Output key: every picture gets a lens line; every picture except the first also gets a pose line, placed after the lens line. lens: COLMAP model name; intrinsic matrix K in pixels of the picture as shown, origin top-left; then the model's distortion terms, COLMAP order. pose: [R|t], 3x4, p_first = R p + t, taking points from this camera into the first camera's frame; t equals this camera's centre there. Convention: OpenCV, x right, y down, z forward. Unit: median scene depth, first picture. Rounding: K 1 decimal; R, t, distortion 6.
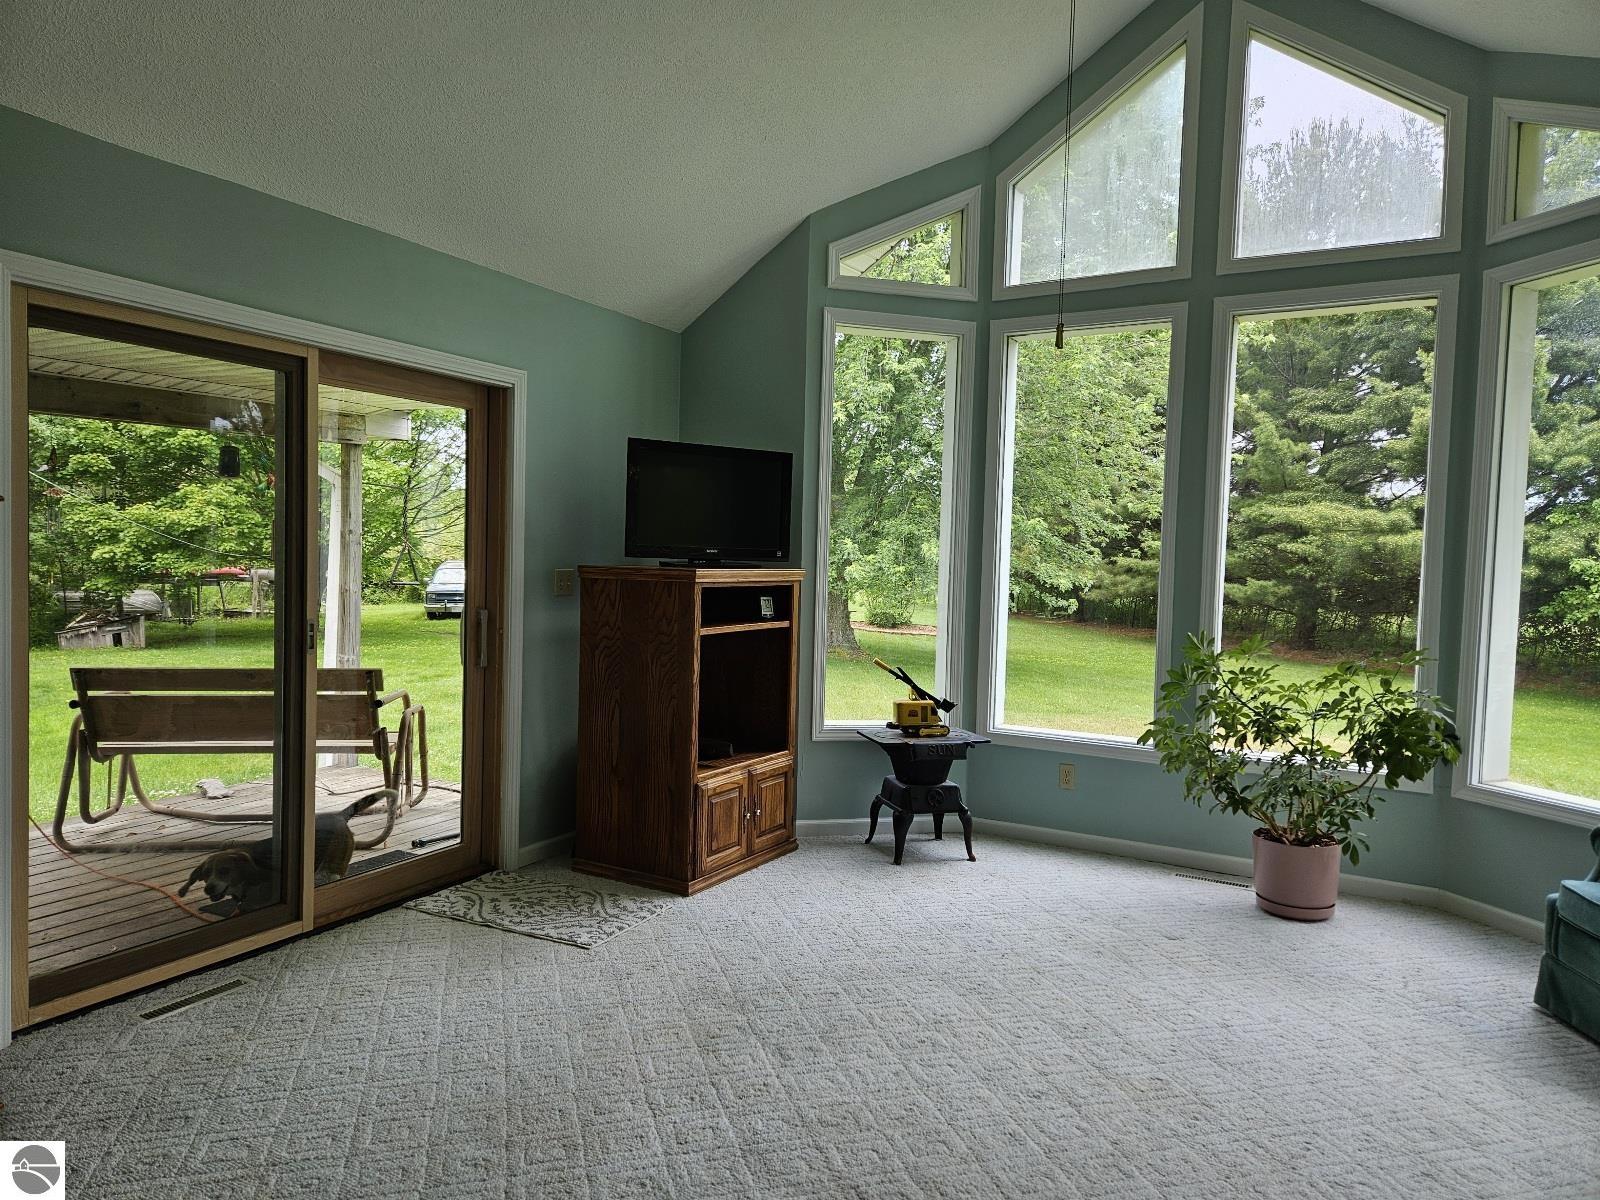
lens RADIAL K [[1069.5, 0, 788.6], [0, 1069.5, 586.0], [0, 0, 1]] dist [0.071114, -0.055354]
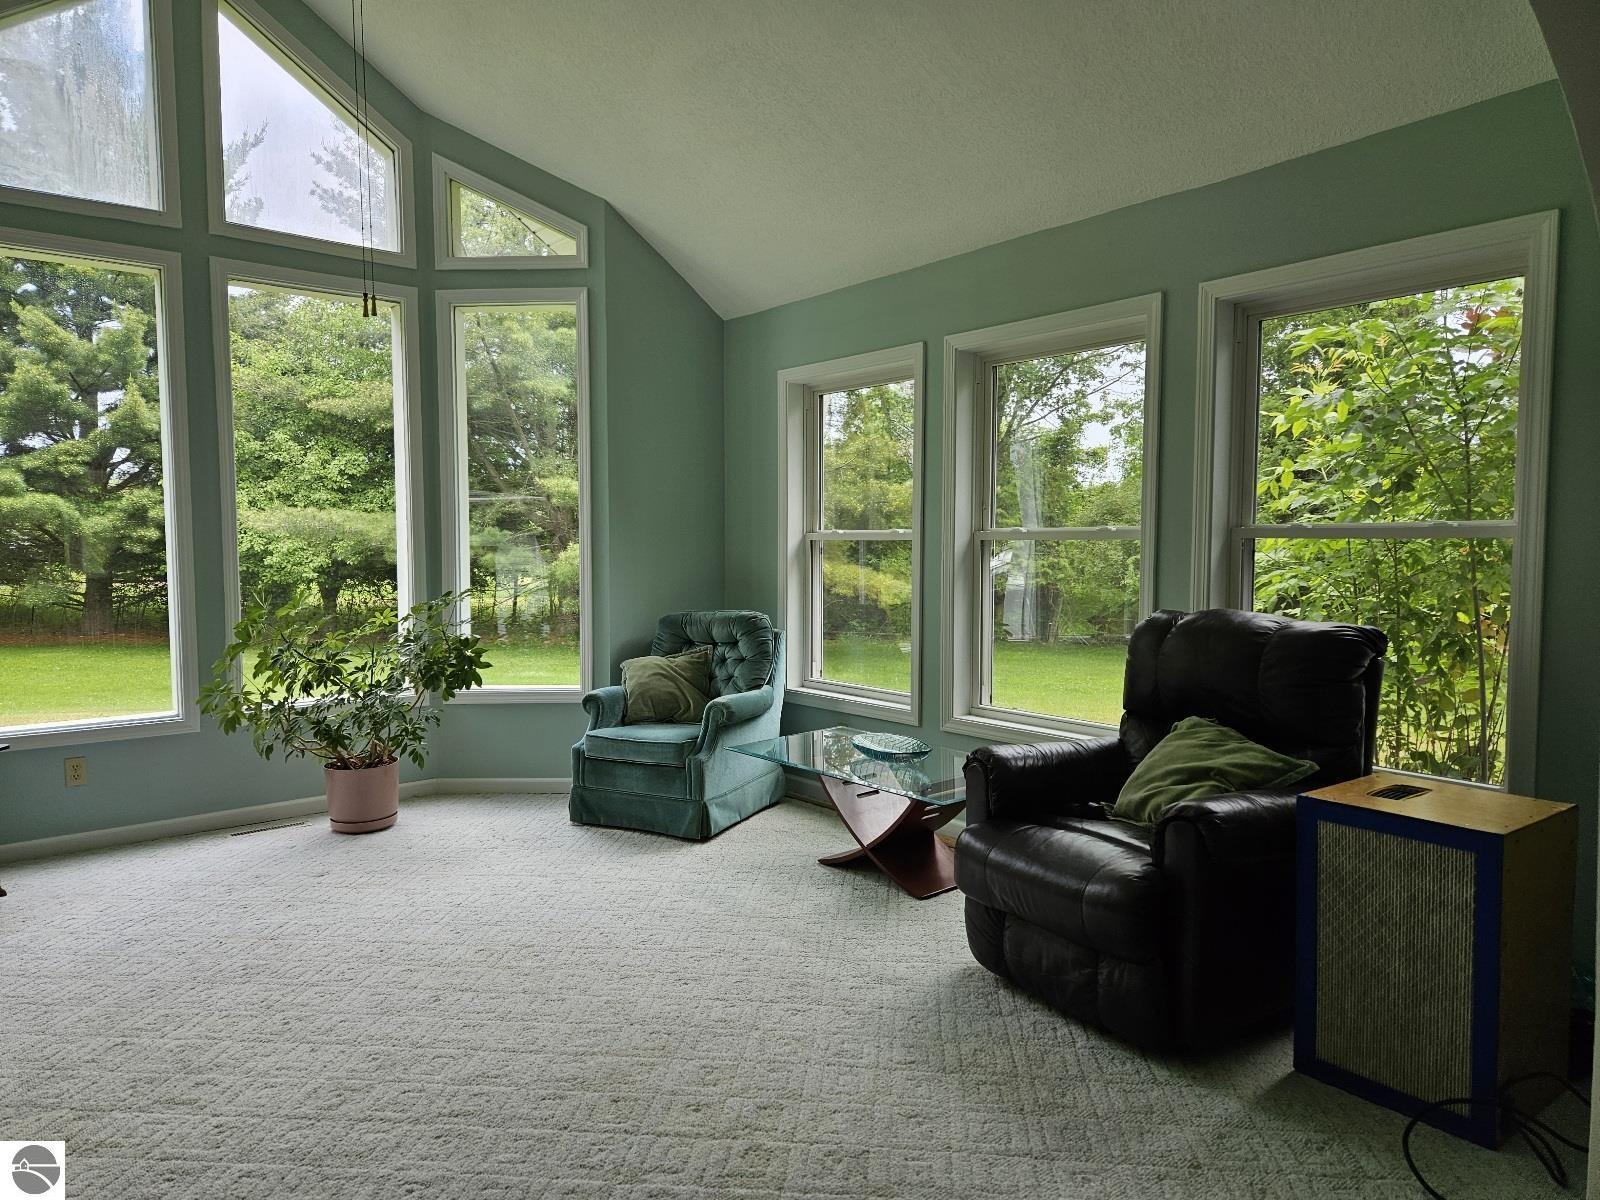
lens RADIAL K [[1069.5, 0, 804.0], [0, 1069.5, 589.4], [0, 0, 1]] dist [0.071114, -0.055354]
pose [[0.351935, -0.071737, 0.933271, -0.397732], [0.038186, 0.997329, 0.062261, -0.002906], [-0.935245, 0.013726, 0.353734, 0.152569]]
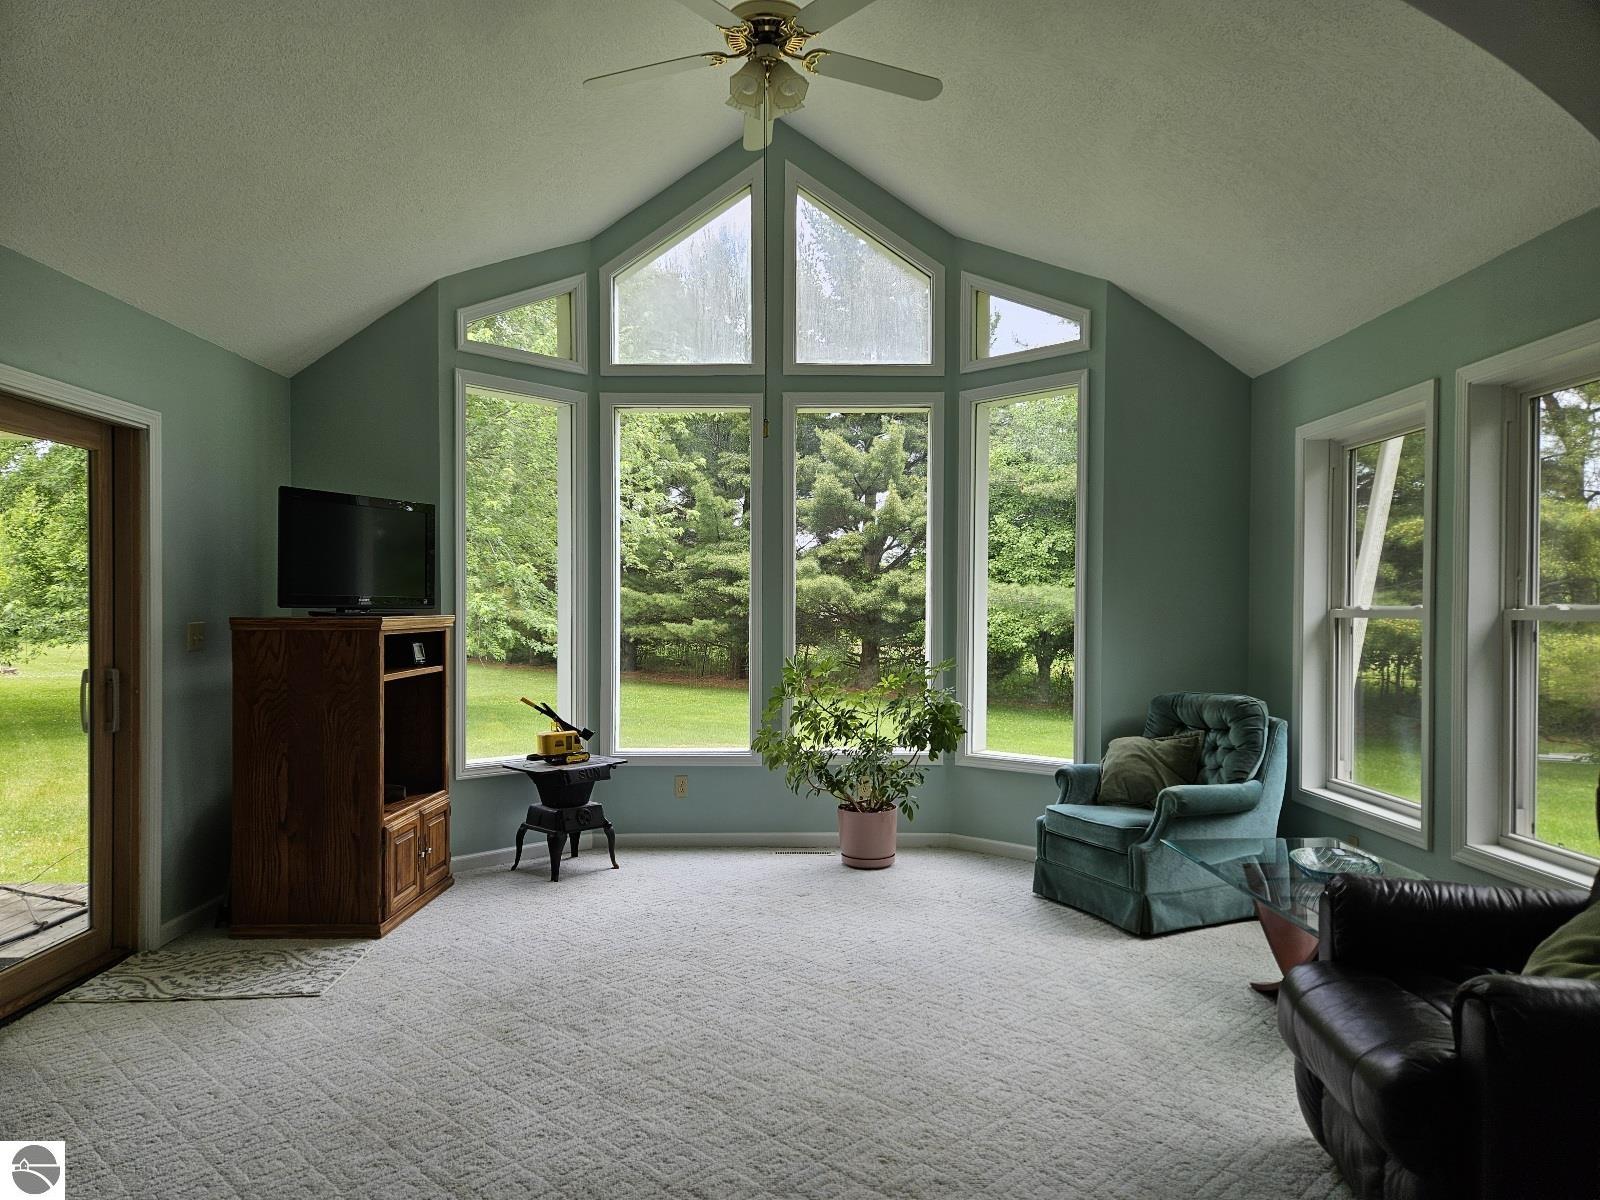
lens RADIAL K [[1069.5, 0, 786.9], [0, 1069.5, 604.0], [0, 0, 1]] dist [0.071114, -0.055354]
pose [[0.868713, -0.022285, 0.494814, -0.245333], [0.035486, 0.999220, -0.017299, 0.003287], [-0.494043, 0.032587, 0.868827, -0.088757]]
